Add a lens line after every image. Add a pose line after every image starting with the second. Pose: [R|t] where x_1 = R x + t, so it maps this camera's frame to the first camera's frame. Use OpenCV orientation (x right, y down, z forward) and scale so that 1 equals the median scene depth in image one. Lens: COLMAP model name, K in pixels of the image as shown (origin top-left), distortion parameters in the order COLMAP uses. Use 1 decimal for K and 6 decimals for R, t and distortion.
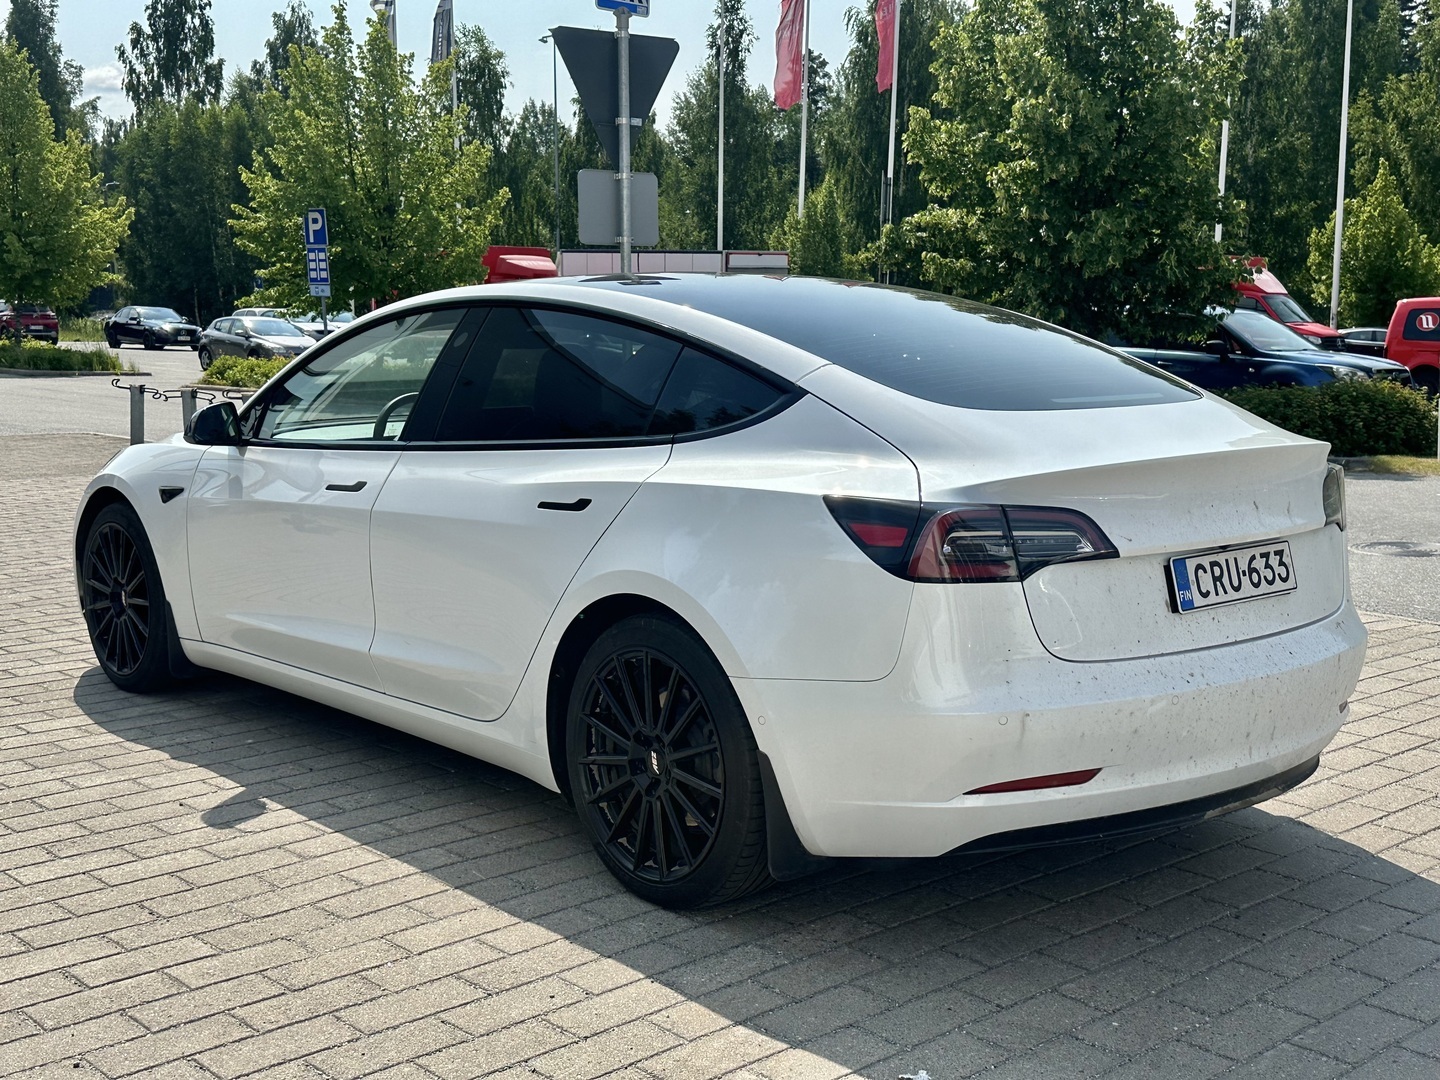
lens RADIAL K [[1724.6, 0, 720.0], [0, 1724.6, 540.0], [0, 0, 1]] dist [0.154723, -0.015784]
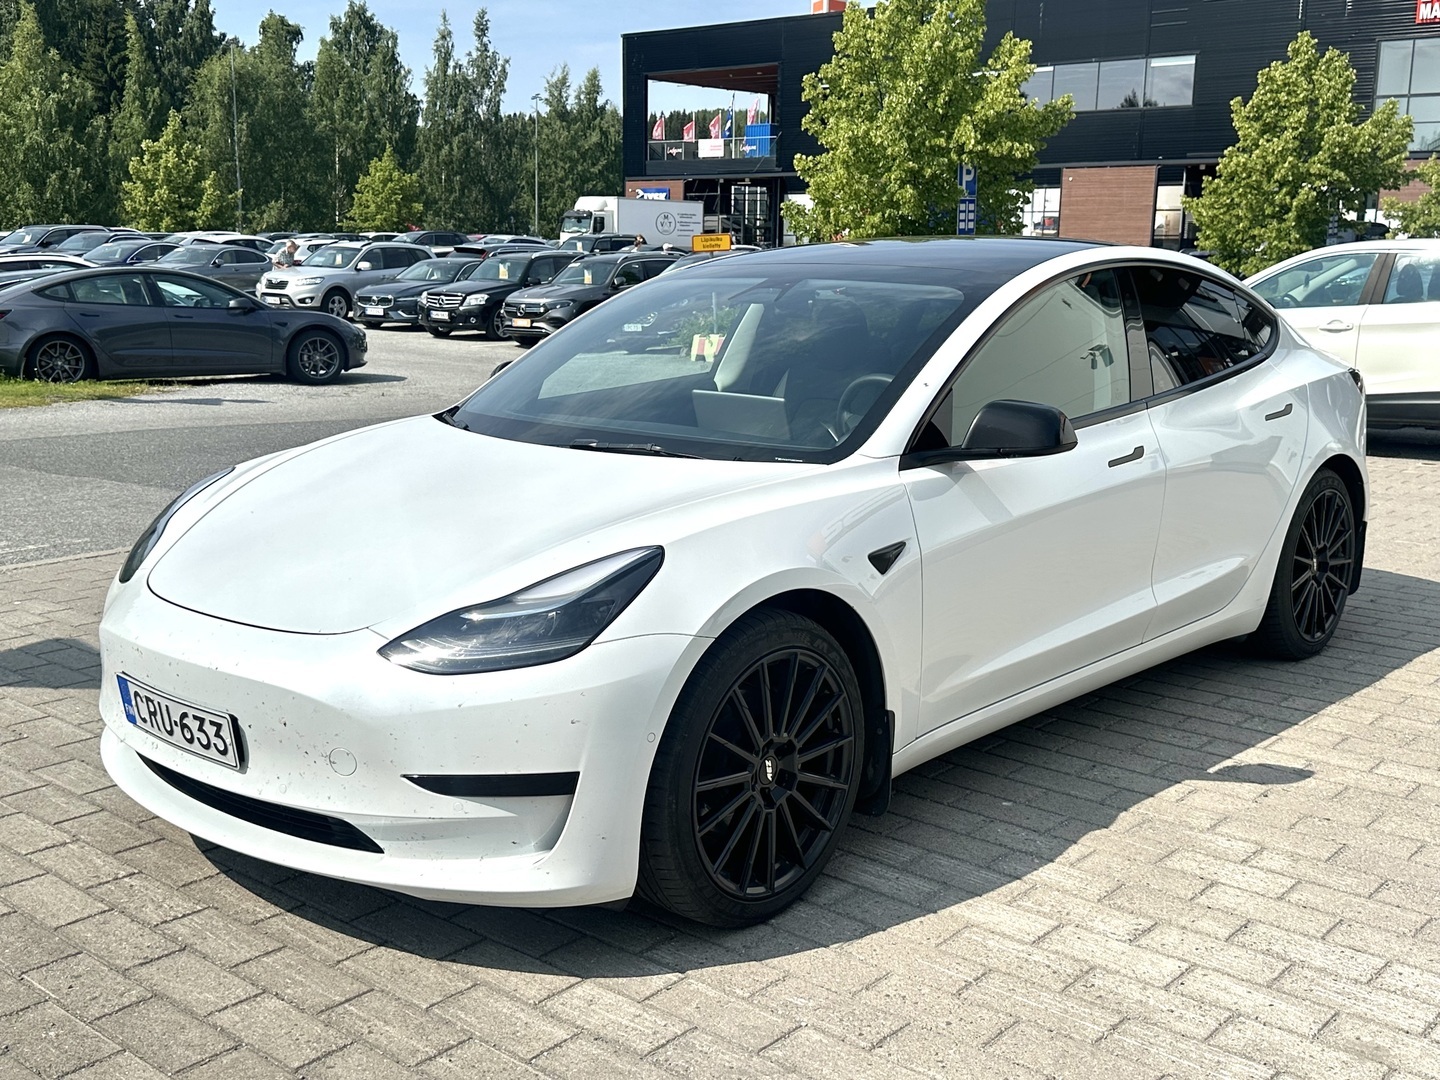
lens RADIAL K [[1467.7, 0, 720.0], [0, 1467.7, 540.0], [0, 0, 1]] dist [0.220663, -0.505412]
pose [[-0.103378, -0.190182, 0.976291, -0.990755], [0.135126, 0.969765, 0.203219, -0.181474], [-0.985421, 0.152930, -0.074554, 1.255404]]
